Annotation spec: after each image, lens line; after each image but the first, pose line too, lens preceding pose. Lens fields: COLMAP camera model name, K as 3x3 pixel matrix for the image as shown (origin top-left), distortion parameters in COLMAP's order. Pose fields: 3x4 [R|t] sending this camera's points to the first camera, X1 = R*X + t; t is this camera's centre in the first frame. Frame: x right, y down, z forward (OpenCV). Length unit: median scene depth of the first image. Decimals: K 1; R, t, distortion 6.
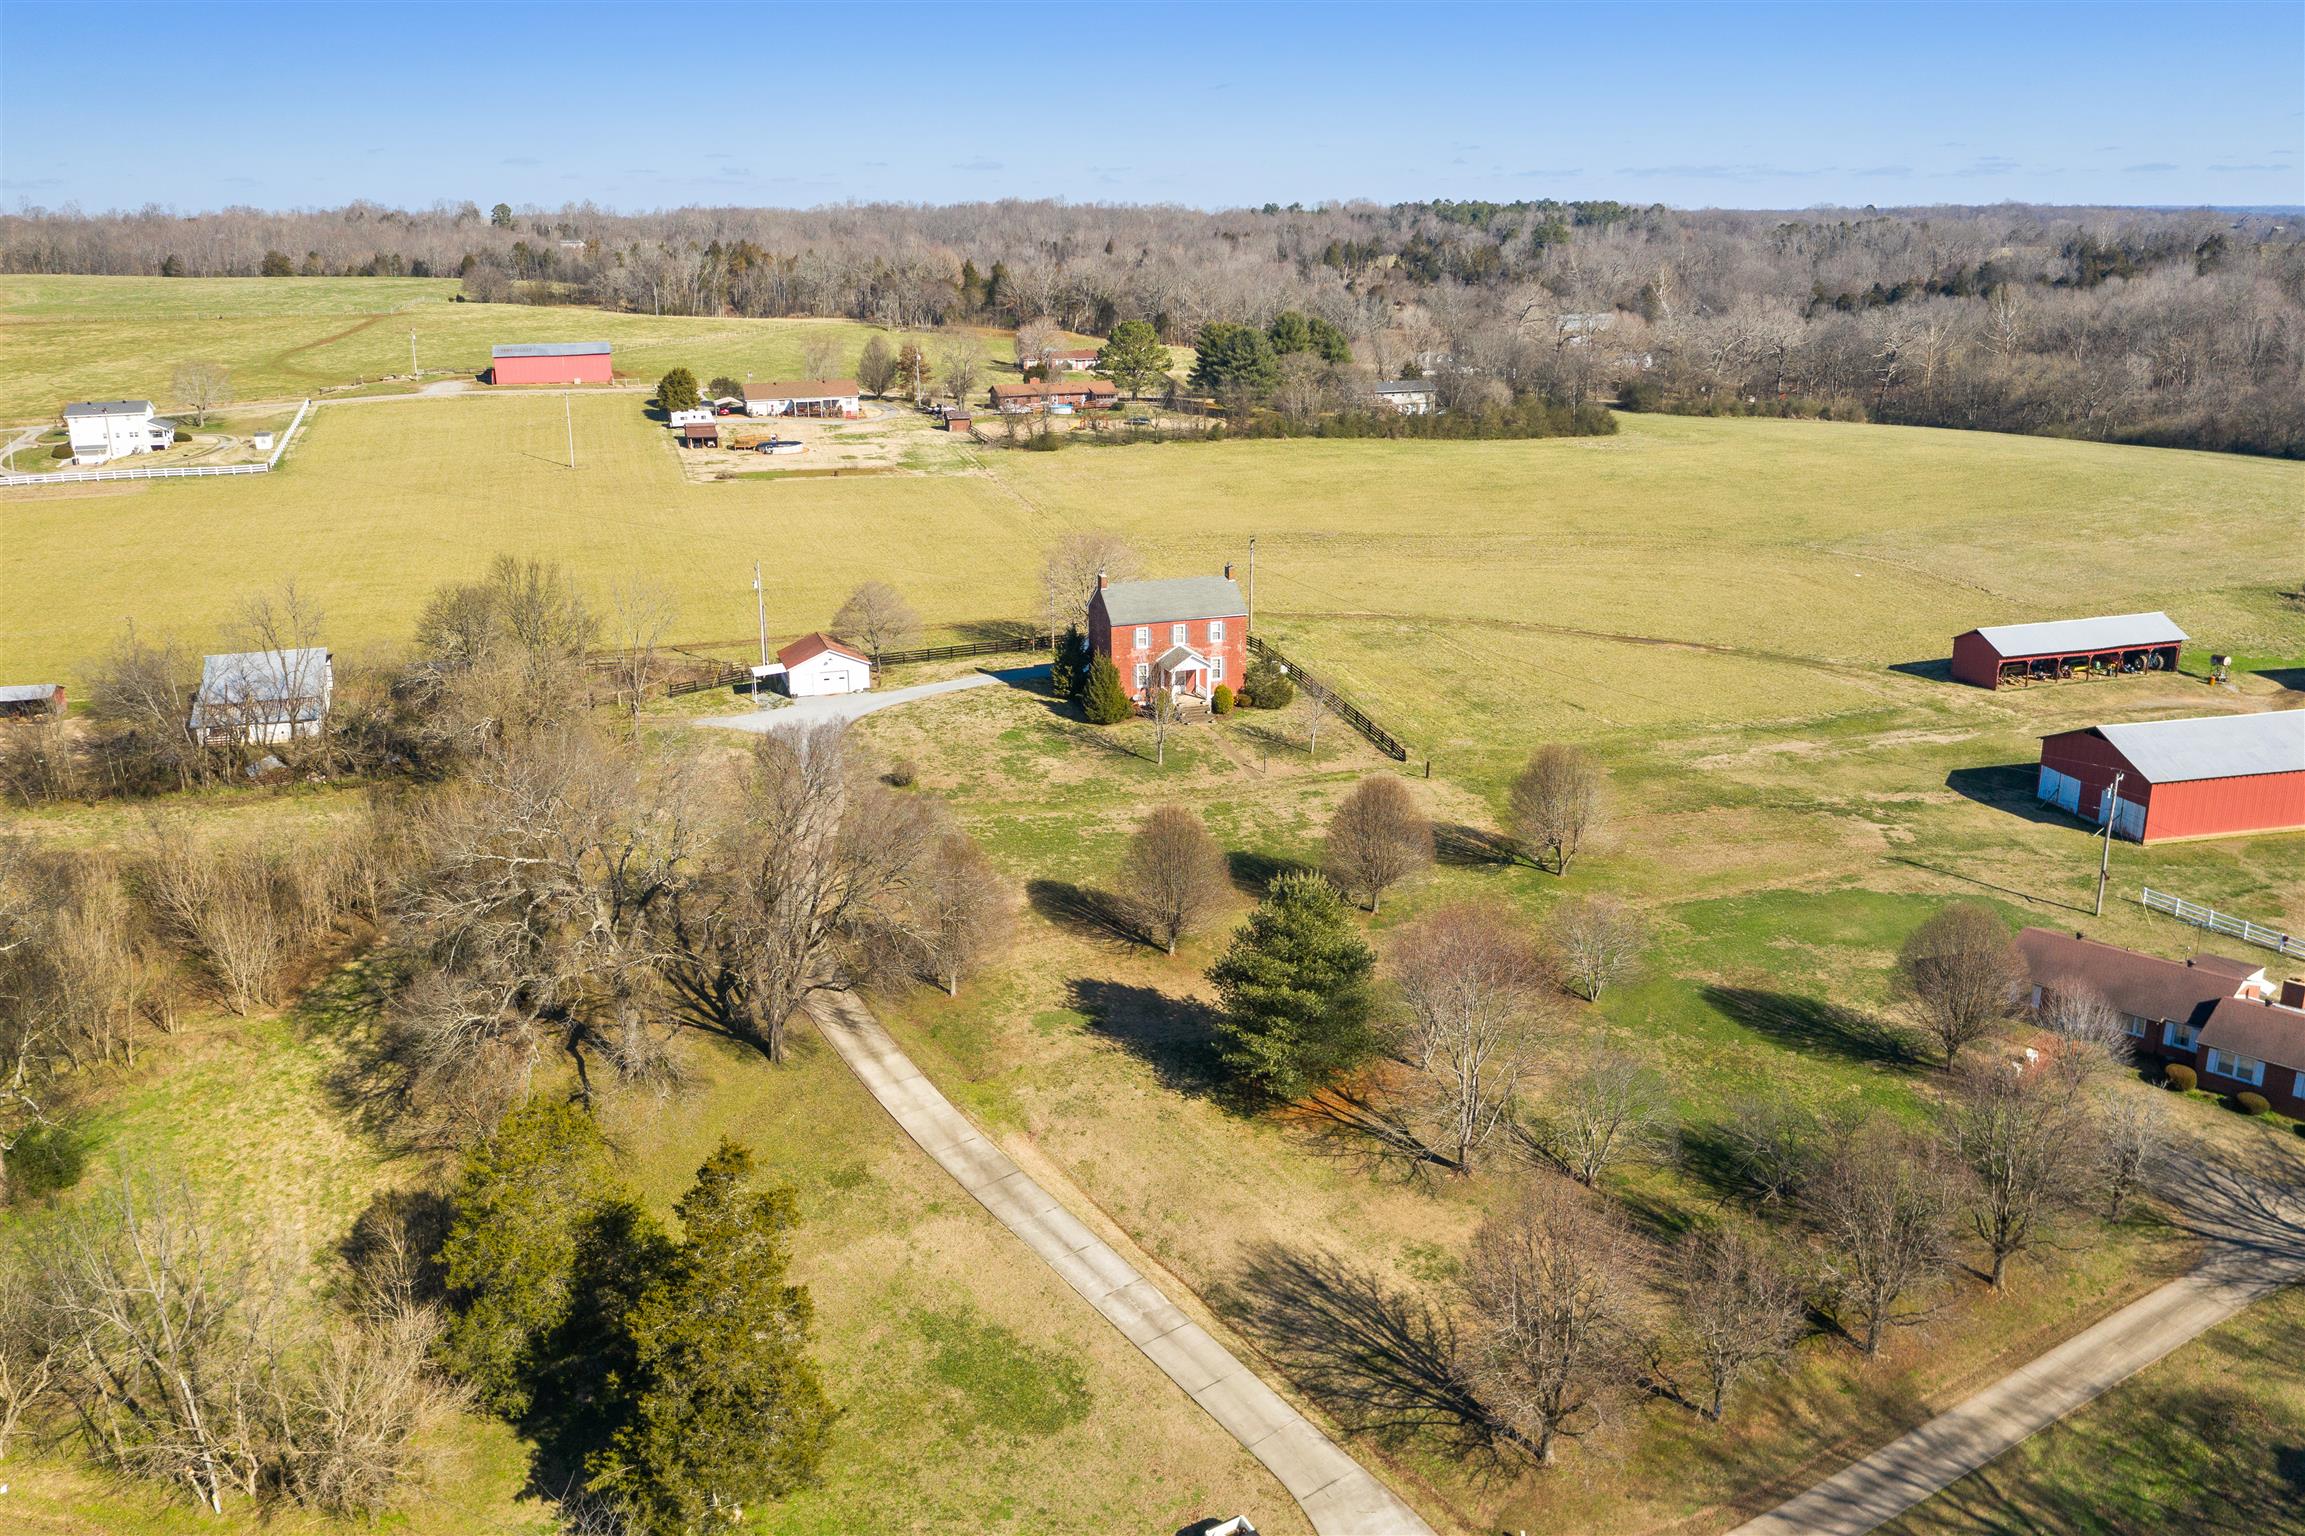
lens RADIAL K [[1798.4, 0, 1152.5], [0, 1798.4, 768.0], [0, 0, 1]] dist [-0.012611, -0.001363]
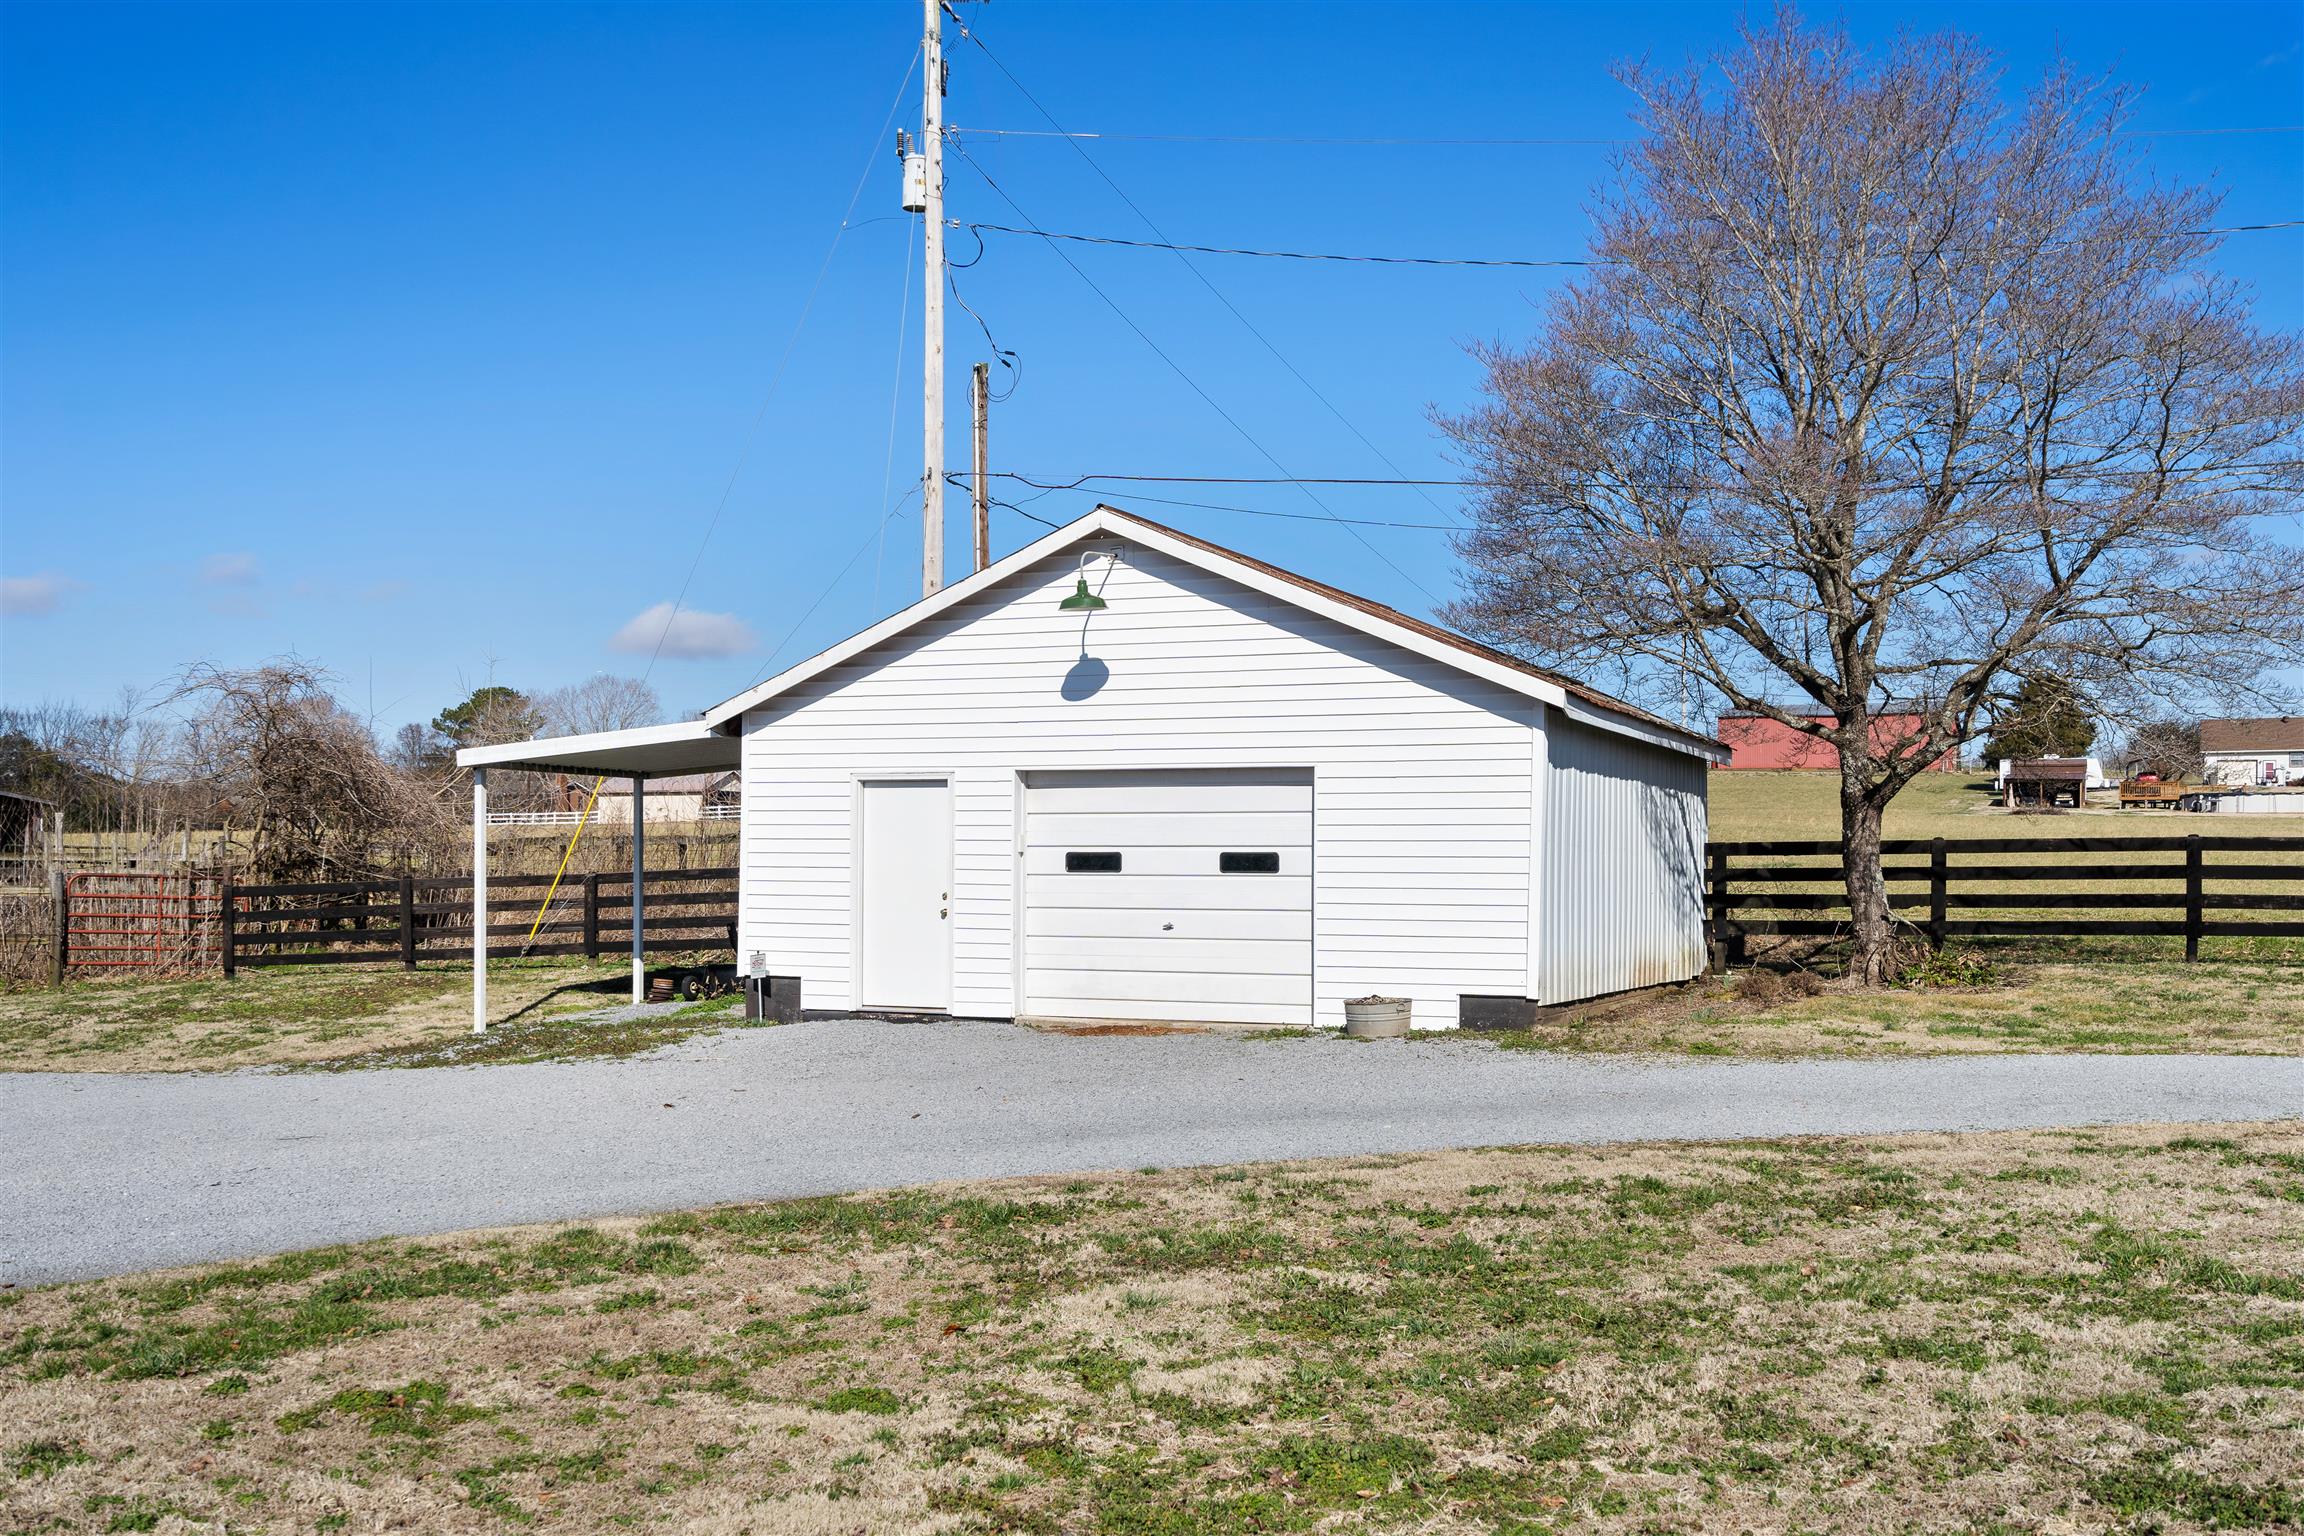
lens RADIAL K [[2302.9, 0, 1152.0], [0, 2302.9, 768.0], [0, 0, 1]] dist [0.001126, 0.001080]
pose [[0.754463, -0.015534, -0.656158, -0.109733], [-0.198032, 0.947742, -0.250137, -0.027050], [0.625754, 0.318660, 0.711960, 0.988724]]
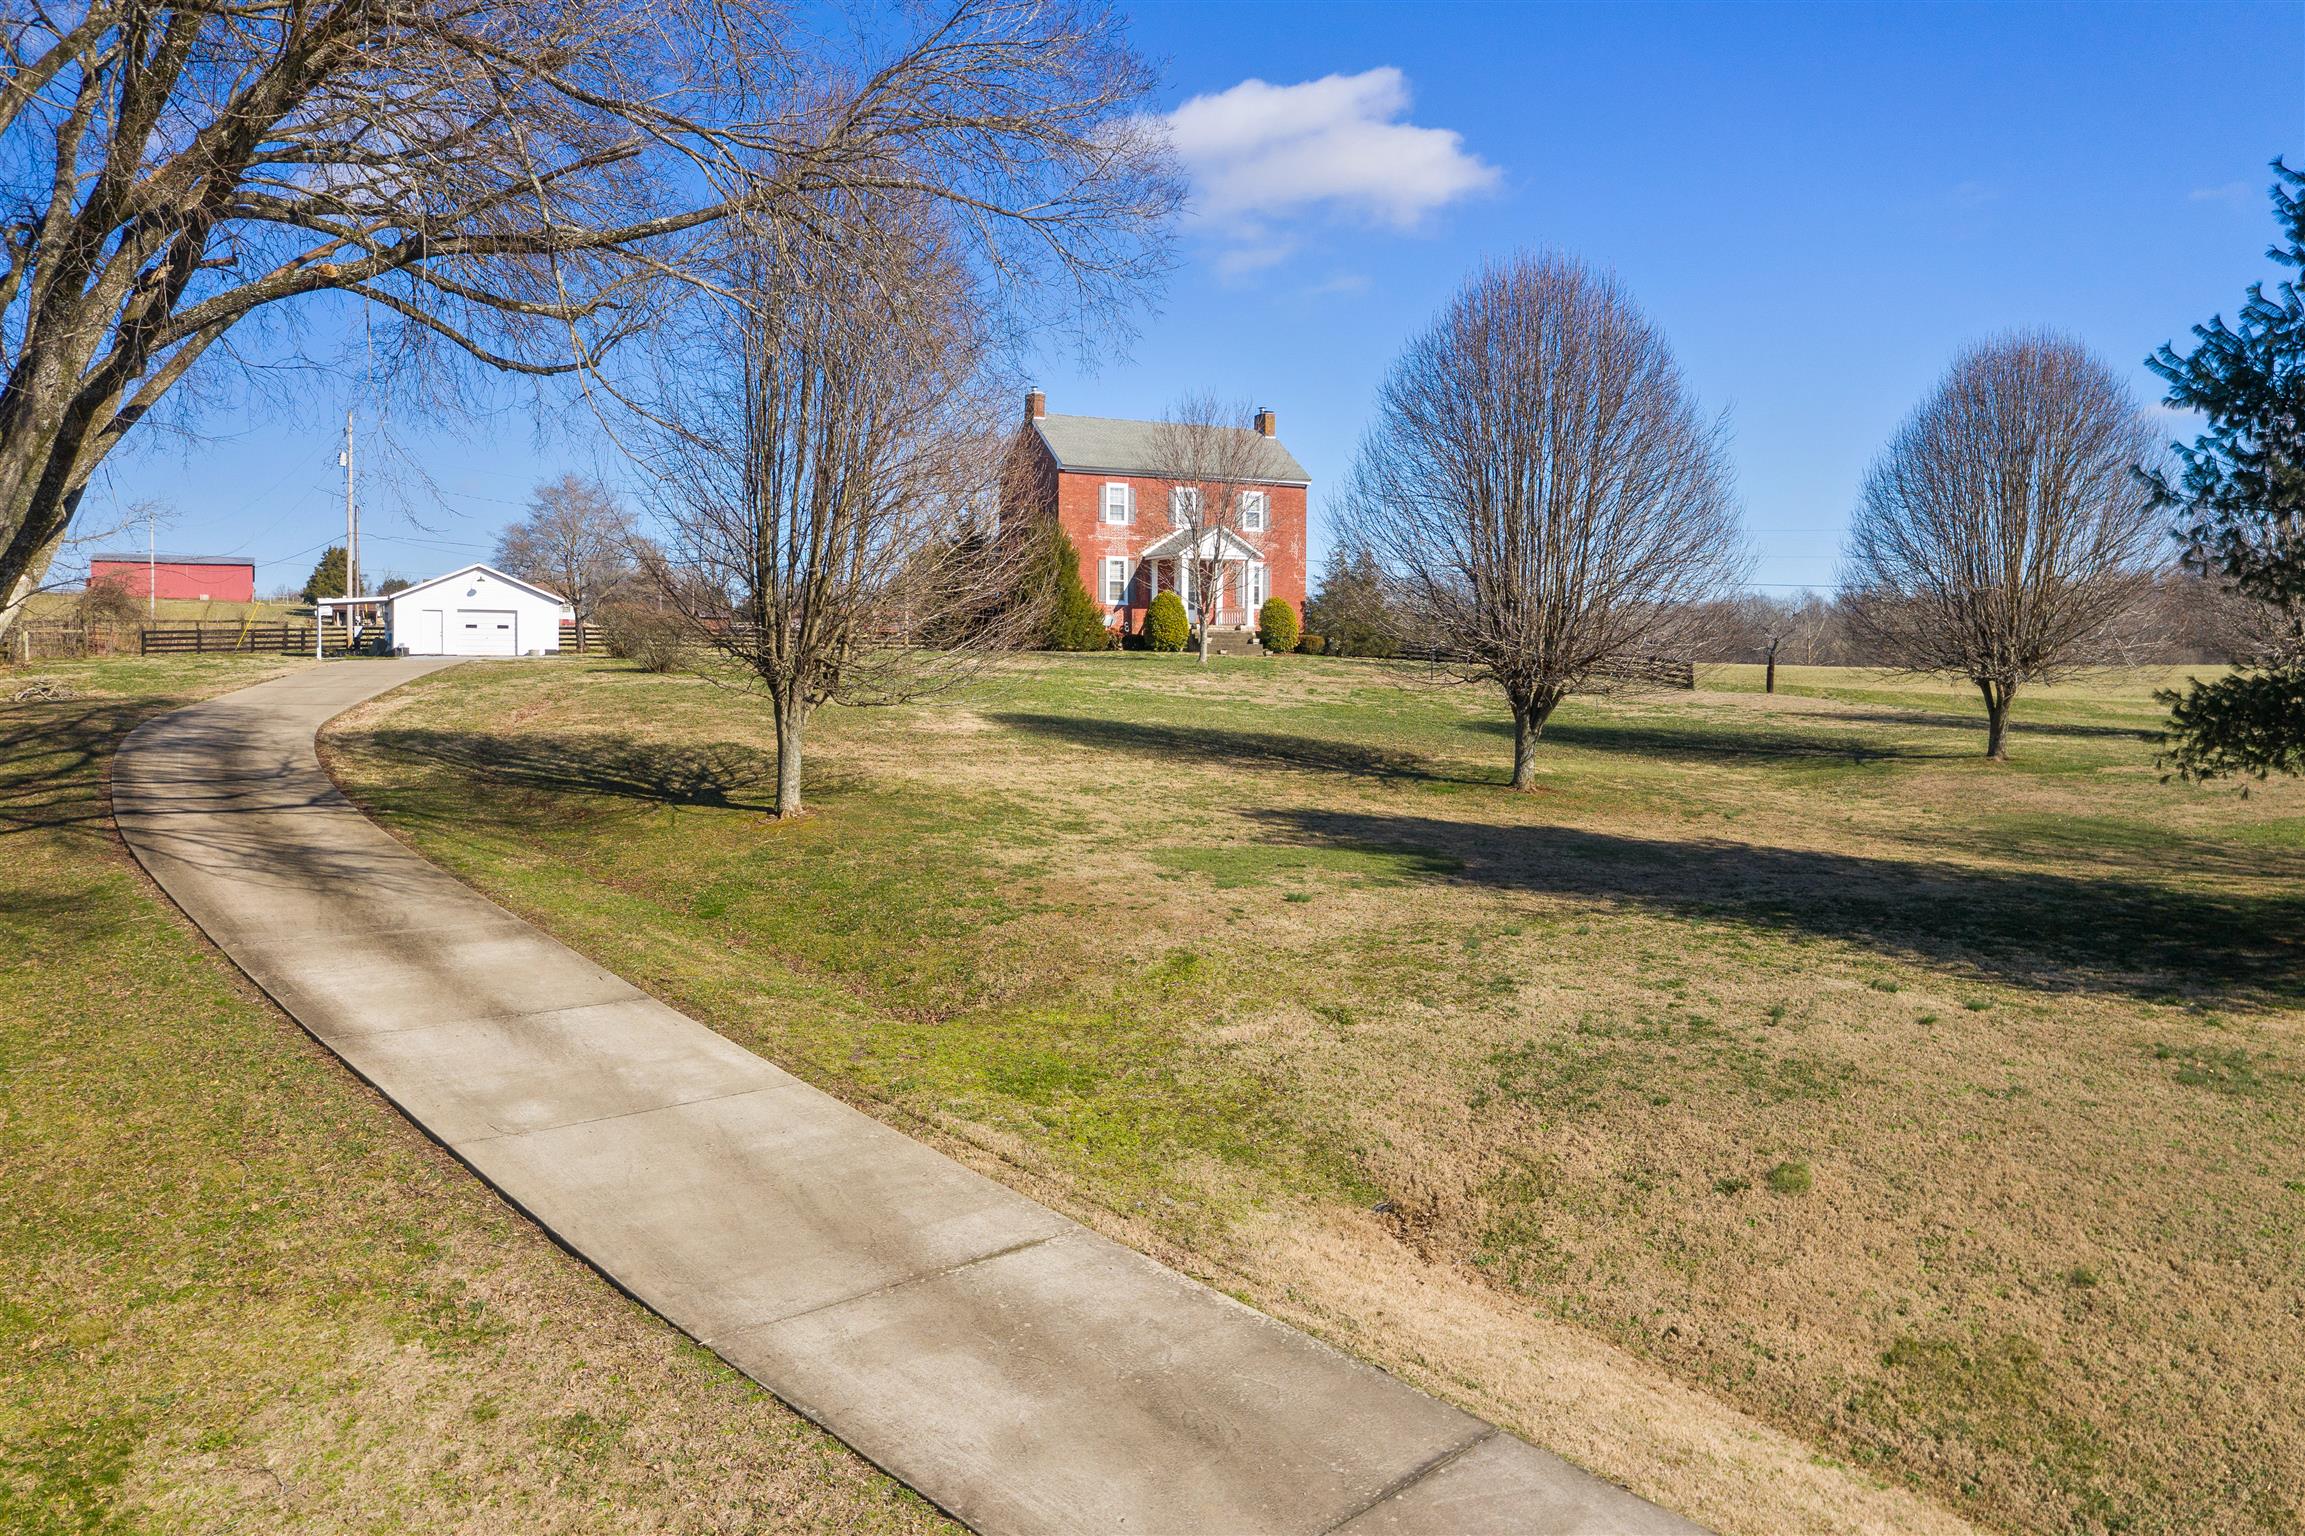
lens RADIAL K [[1822.8, 0, 1152.5], [0, 1822.8, 768.0], [0, 0, 1]] dist [-0.023634, -0.004628]
pose [[0.990006, 0.009396, 0.140711, -0.068645], [0.025697, 0.969055, -0.245505, 0.128118], [-0.138663, 0.246668, 0.959129, 0.534683]]
